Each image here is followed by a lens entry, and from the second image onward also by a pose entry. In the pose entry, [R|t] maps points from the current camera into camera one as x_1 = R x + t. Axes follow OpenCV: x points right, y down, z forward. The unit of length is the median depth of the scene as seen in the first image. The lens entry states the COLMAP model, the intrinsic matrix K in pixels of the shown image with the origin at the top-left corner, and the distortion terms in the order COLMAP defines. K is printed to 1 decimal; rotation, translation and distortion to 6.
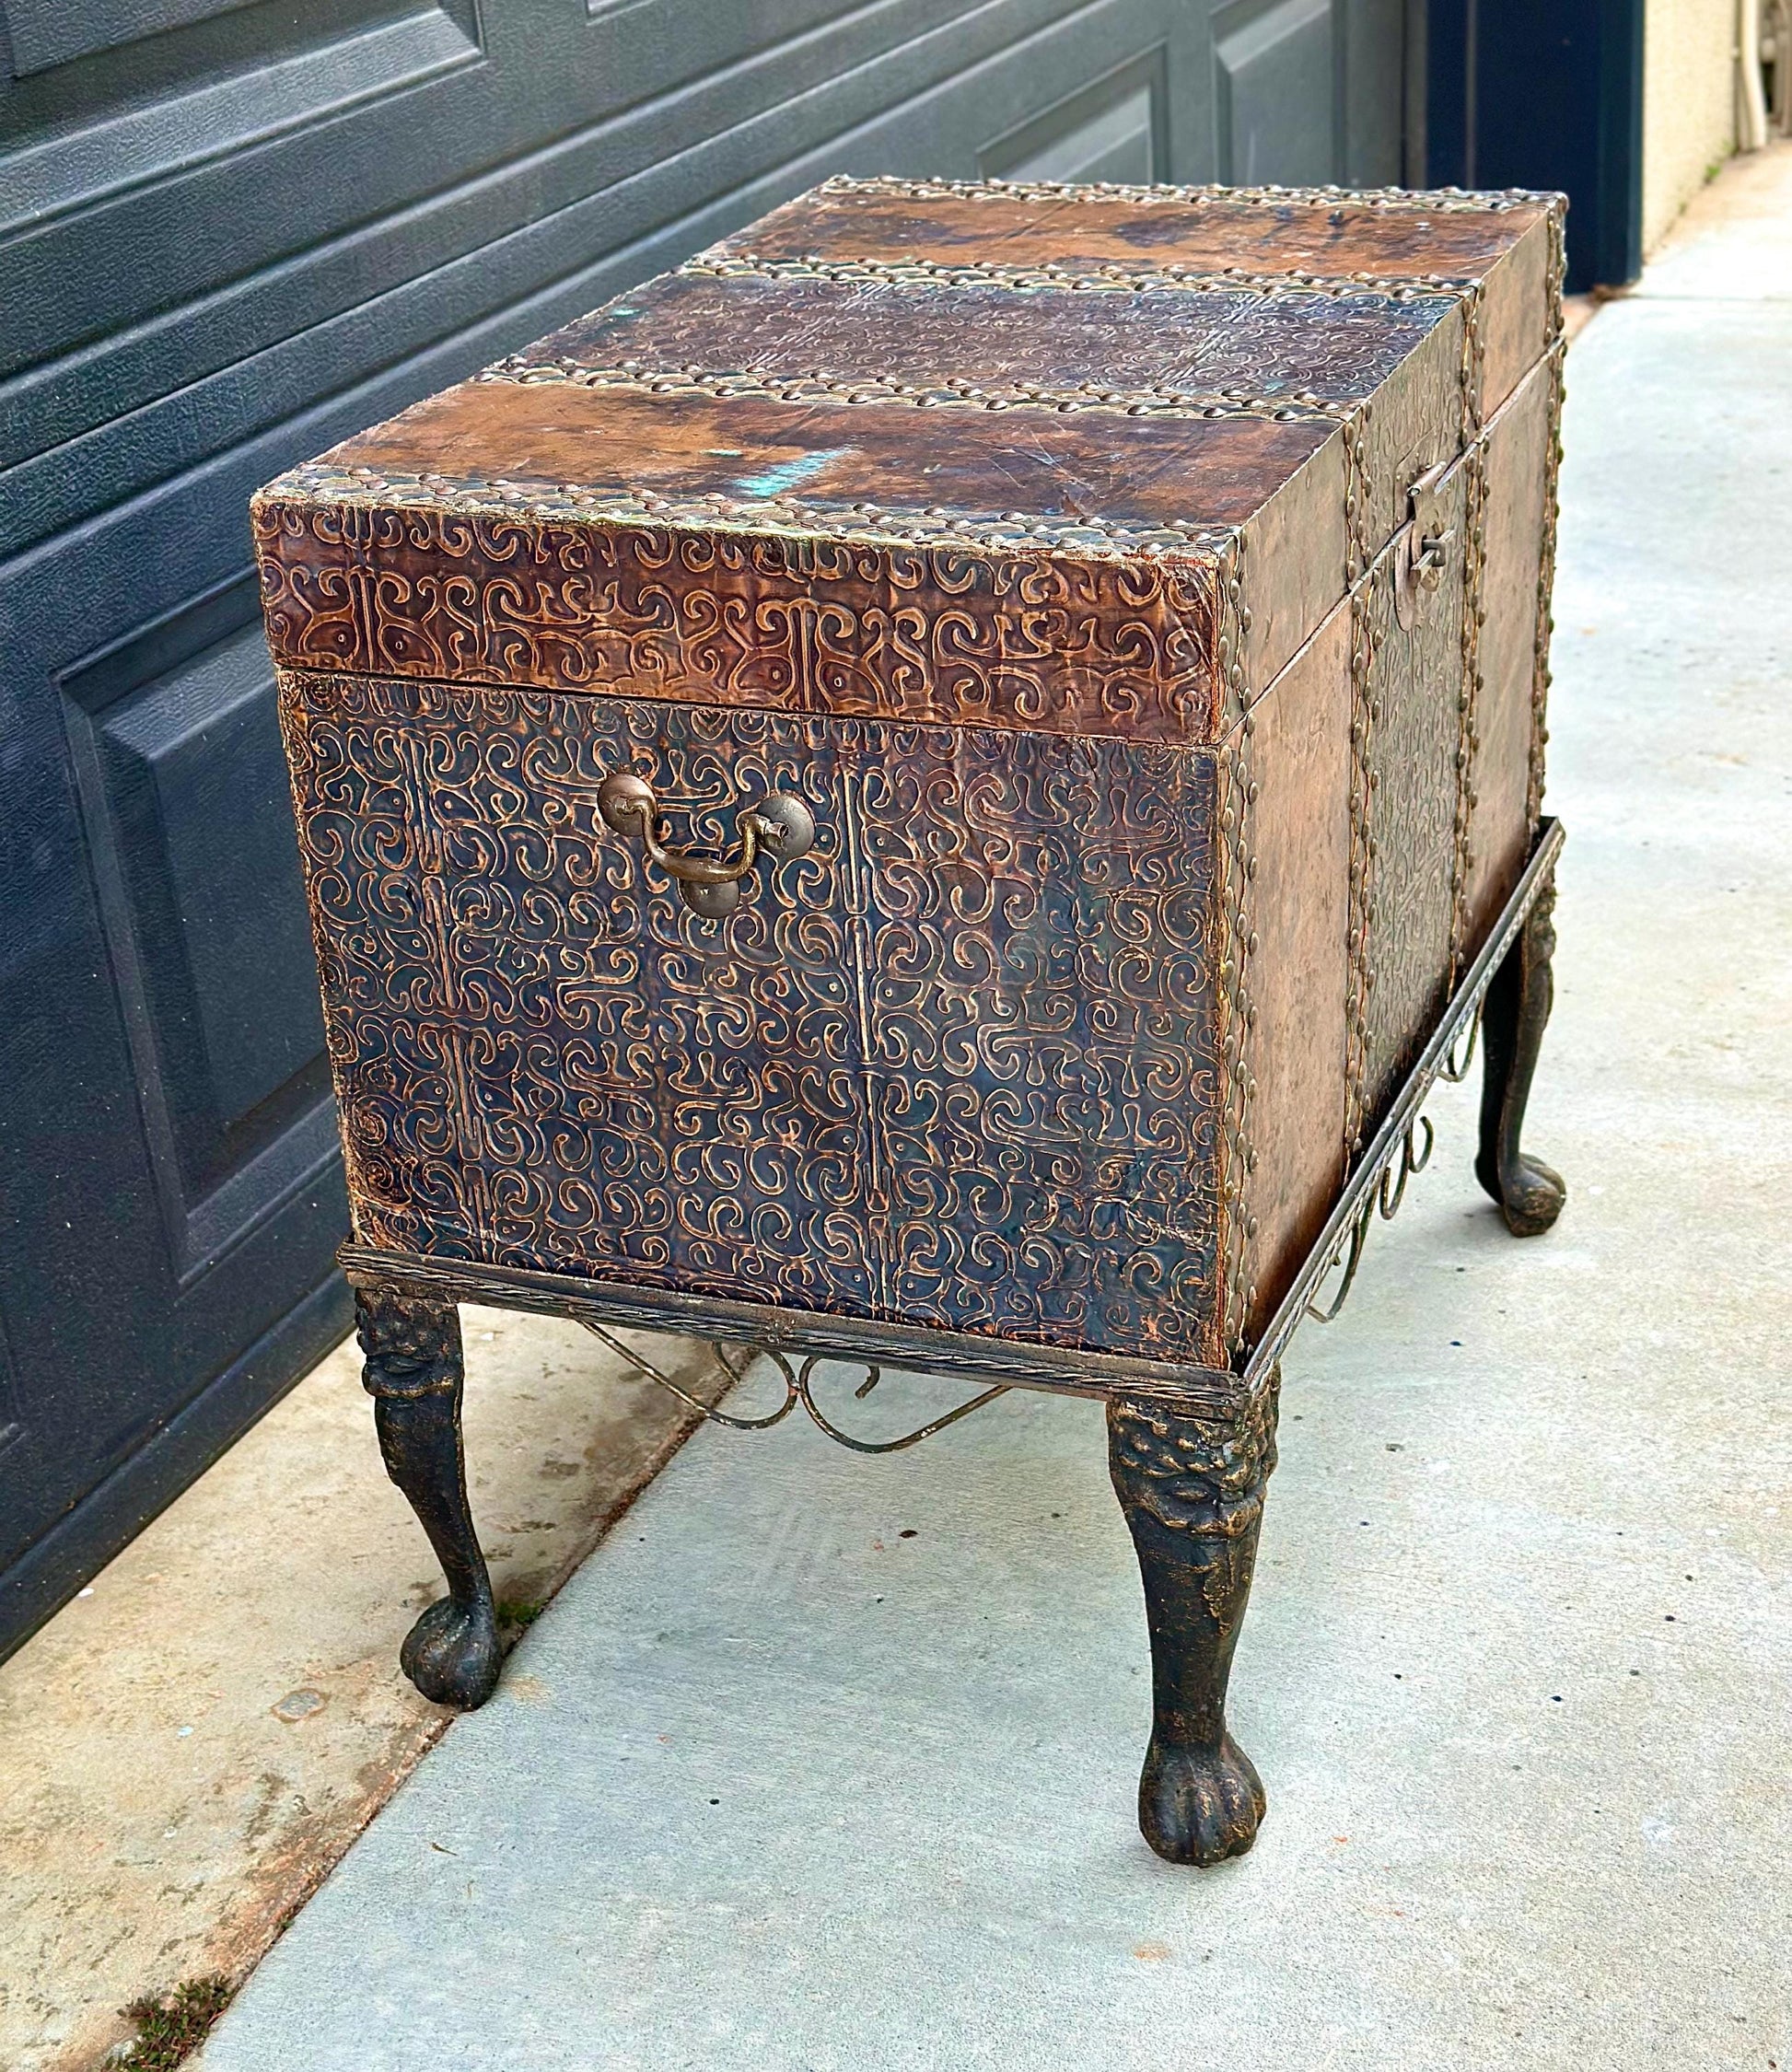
lens RADIAL K [[3384.9, 0, 887.6], [0, 3384.9, 1090.2], [0, 0, 1]] dist [0.134414, 0.000000]
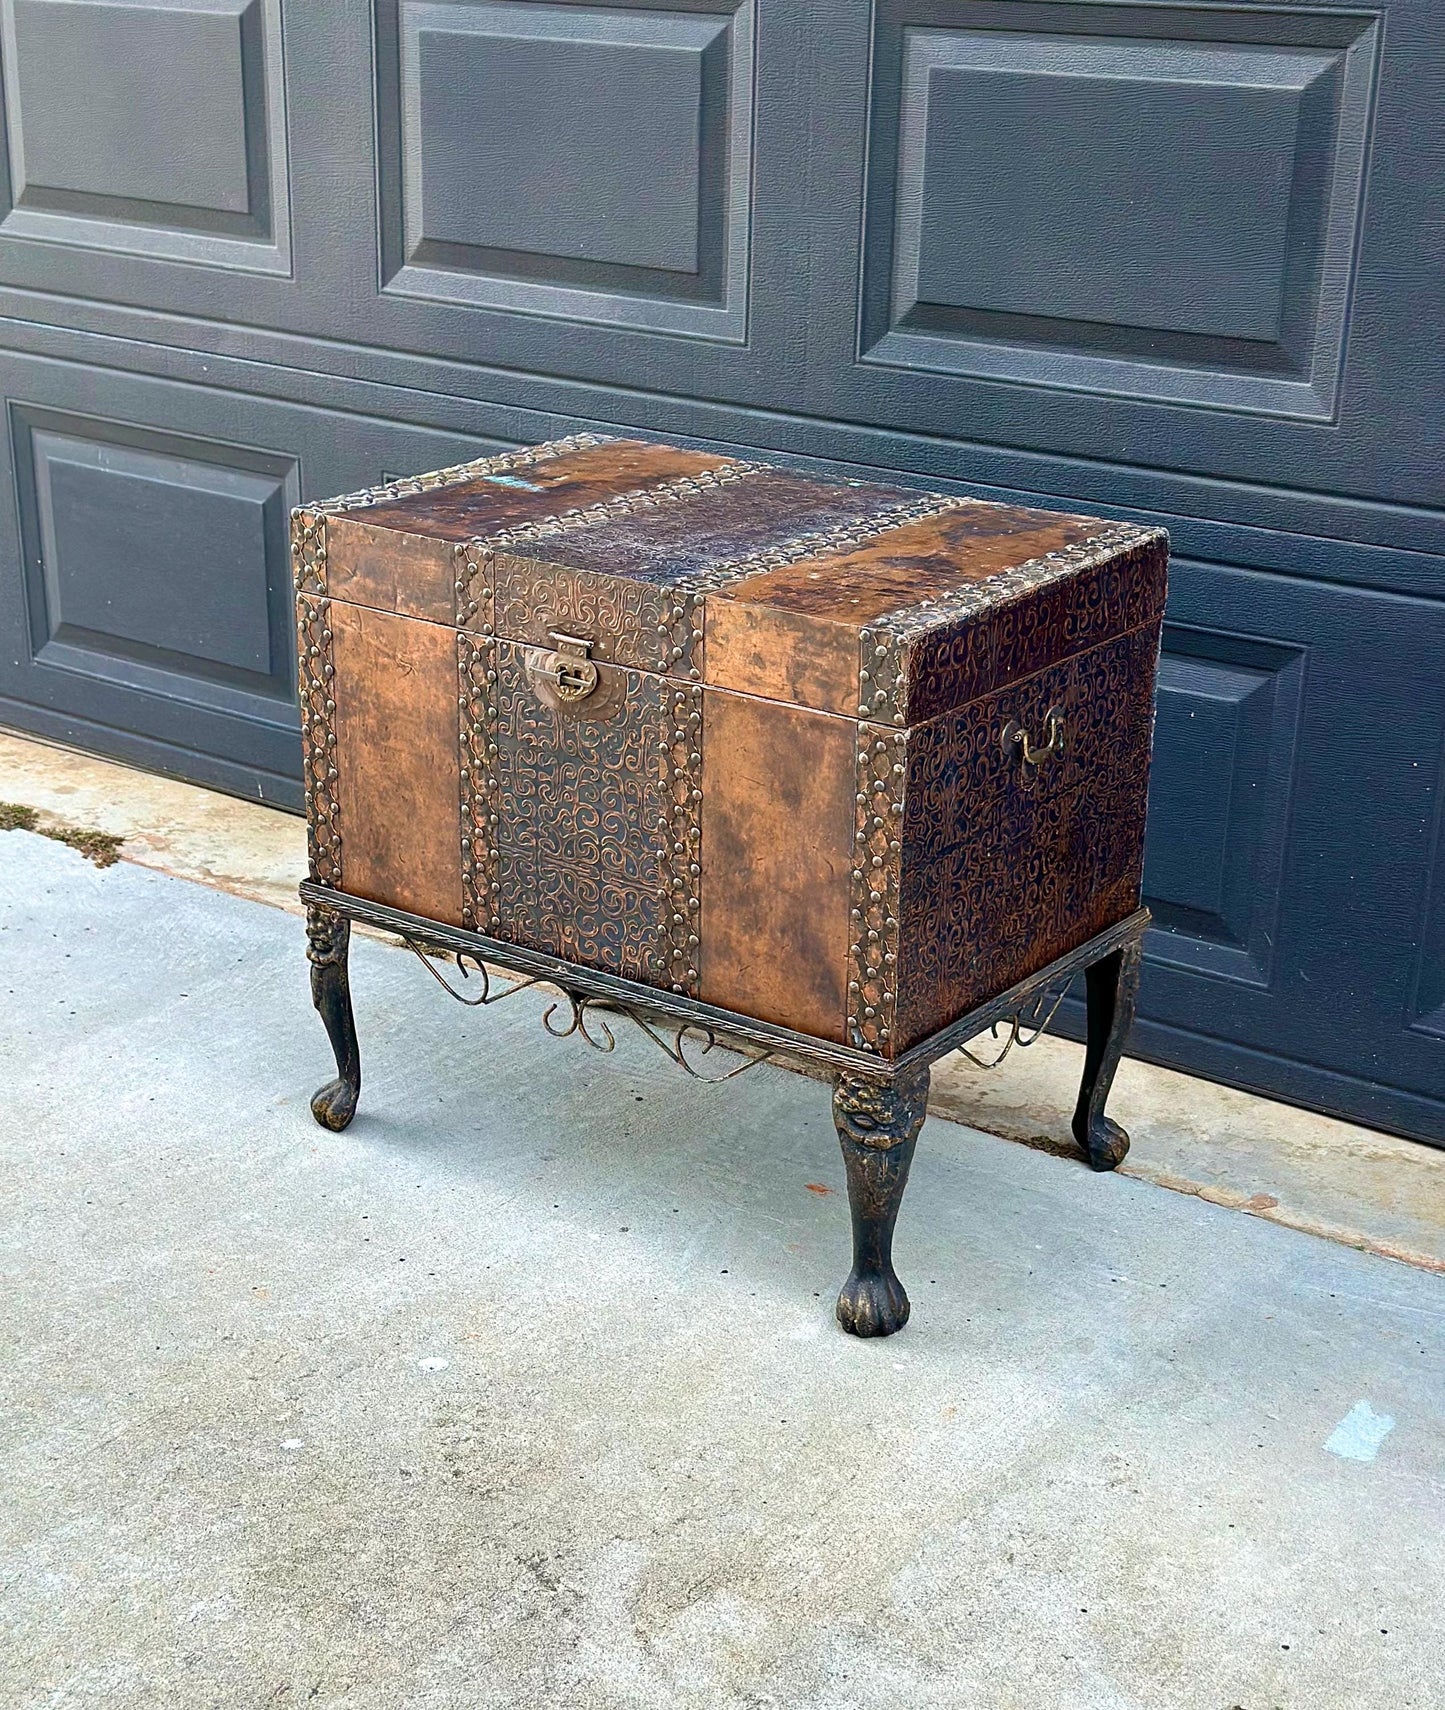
lens RADIAL K [[2725.4, 0, 722.3], [0, 2725.4, 946.4], [0, 0, 1]] dist [0.138451, 0.000000]
pose [[-0.260042, 0.413810, -0.872433, 1.355458], [-0.418235, 0.766096, 0.488034, -0.733698], [0.870320, 0.491791, -0.026148, 1.092311]]
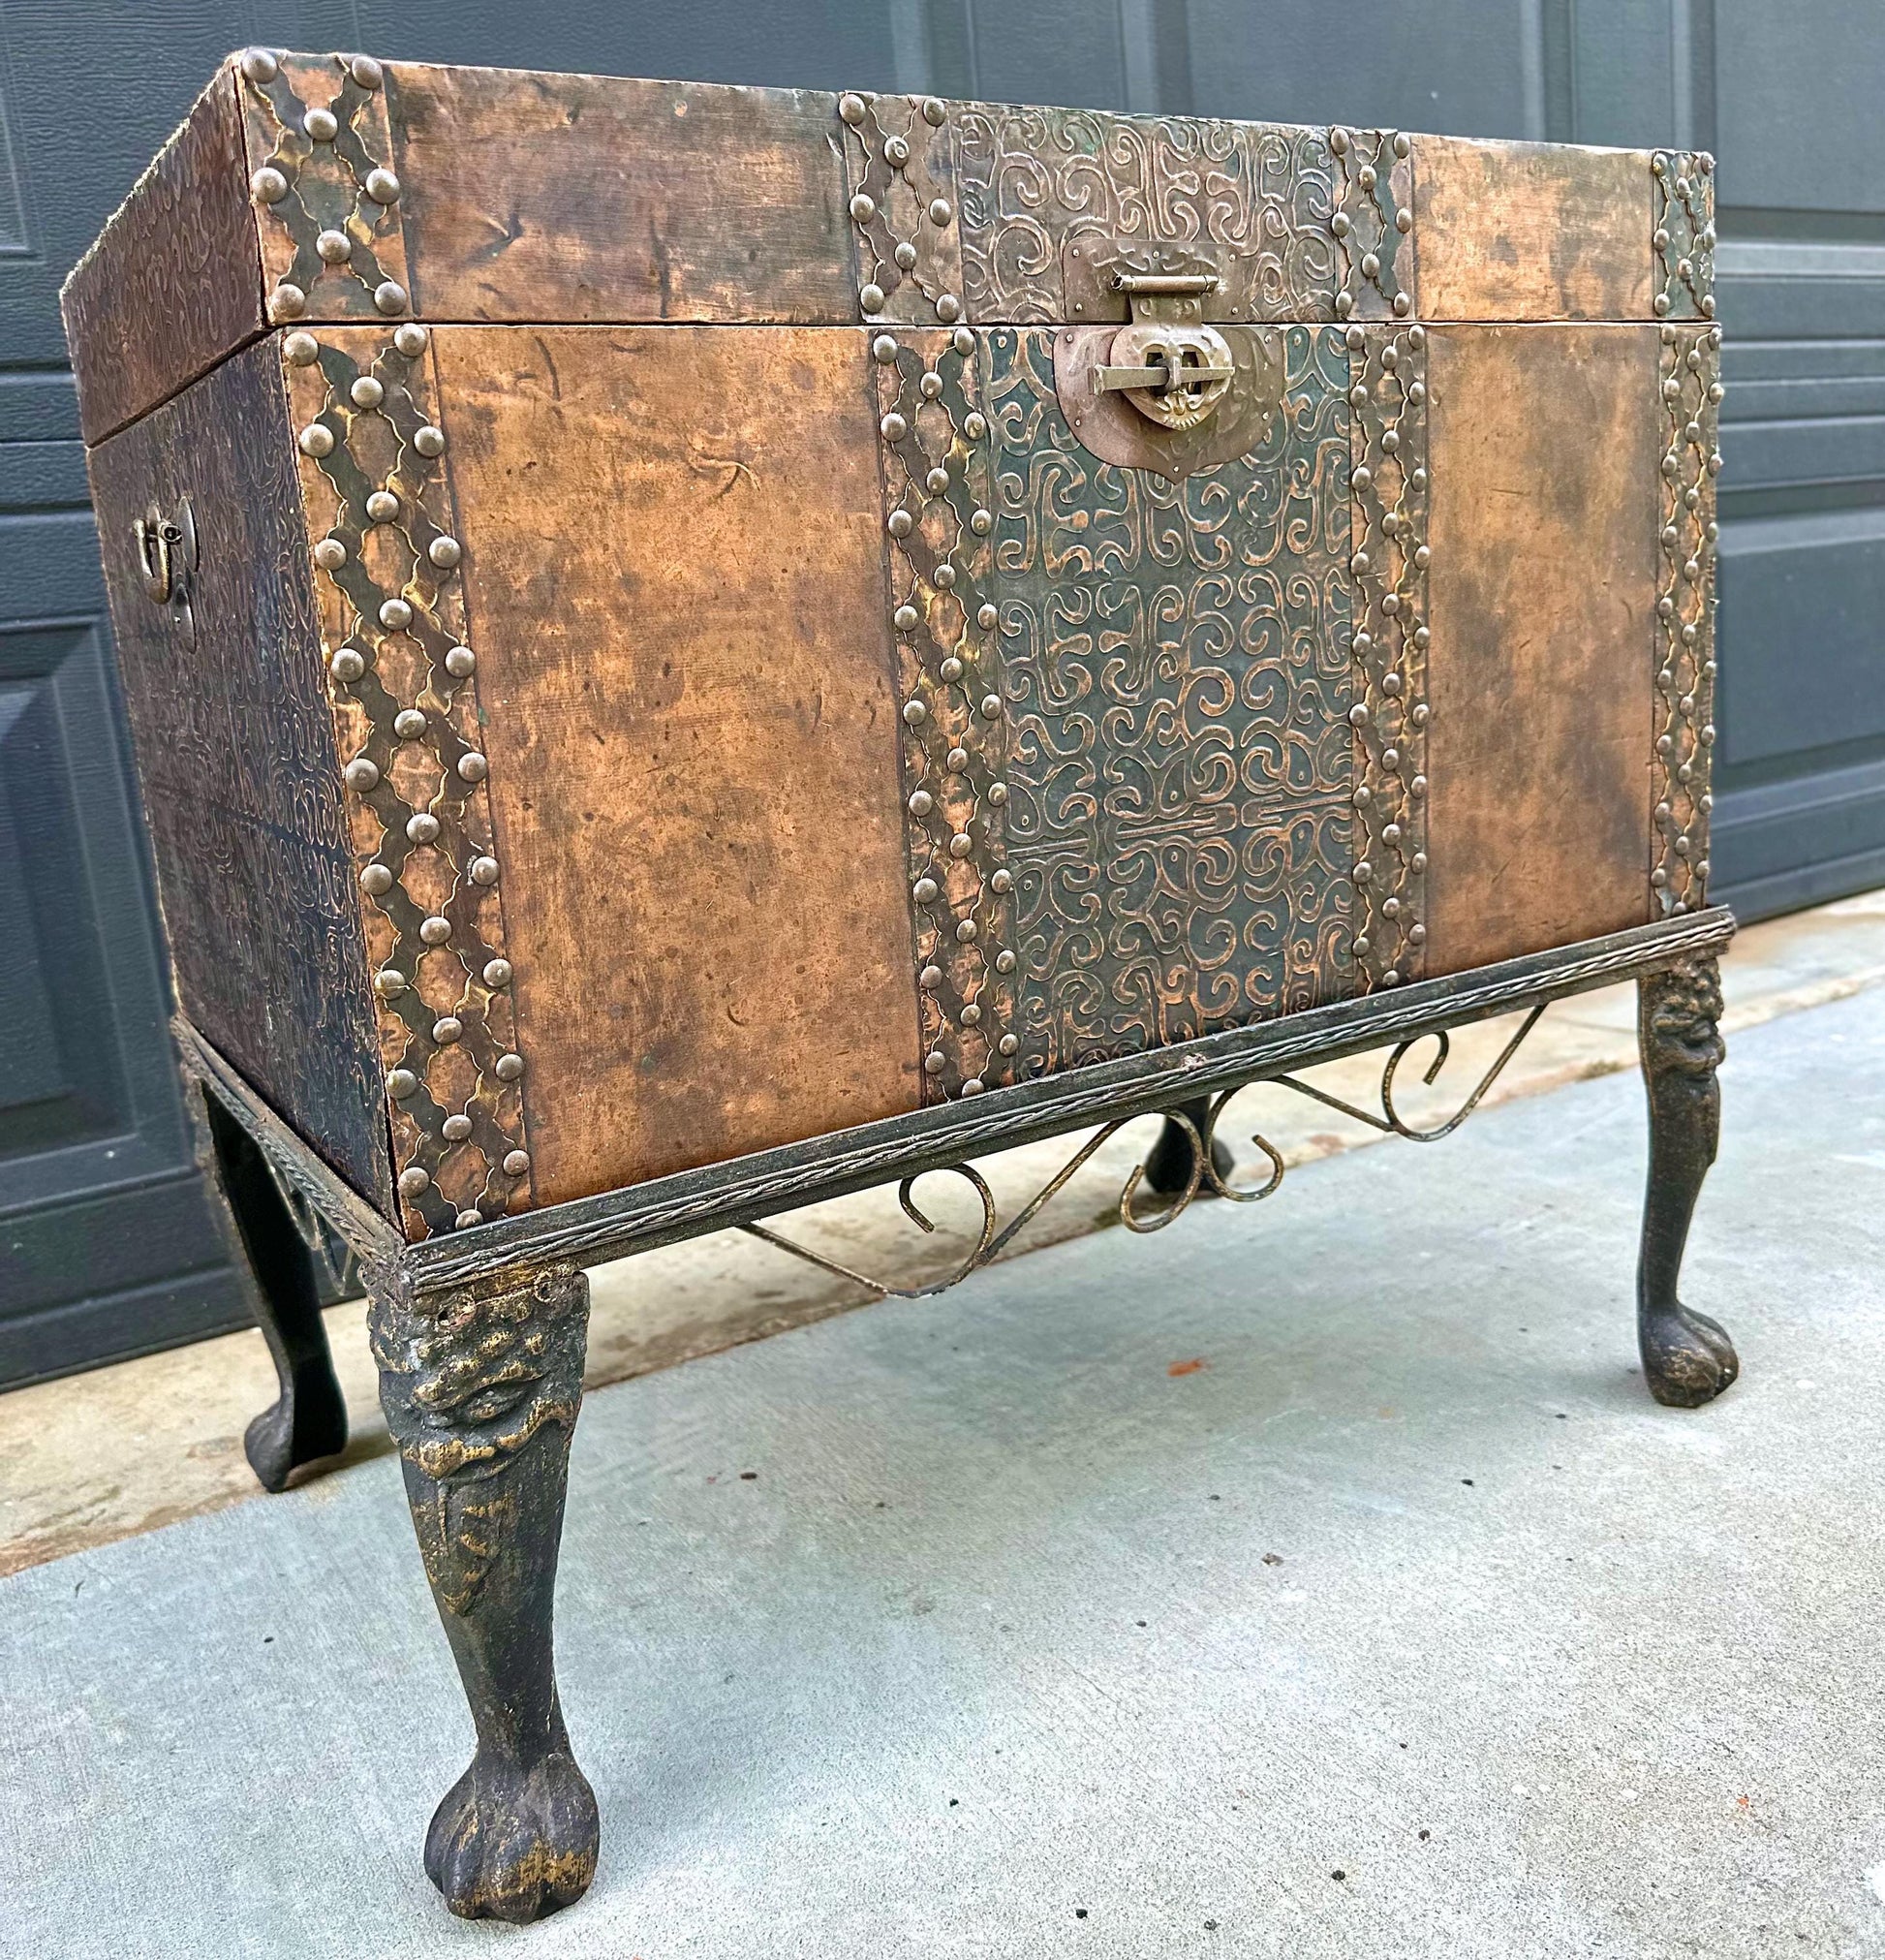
lens RADIAL K [[1792.4, 0, 934.4], [0, 1792.4, 950.4], [0, 0, 1]] dist [0.062271, 0.000000]
pose [[0.797253, 0.122490, -0.591087, 0.356464], [-0.232191, 0.966087, -0.112977, 0.032716], [0.557202, 0.227316, 0.798657, 0.607659]]
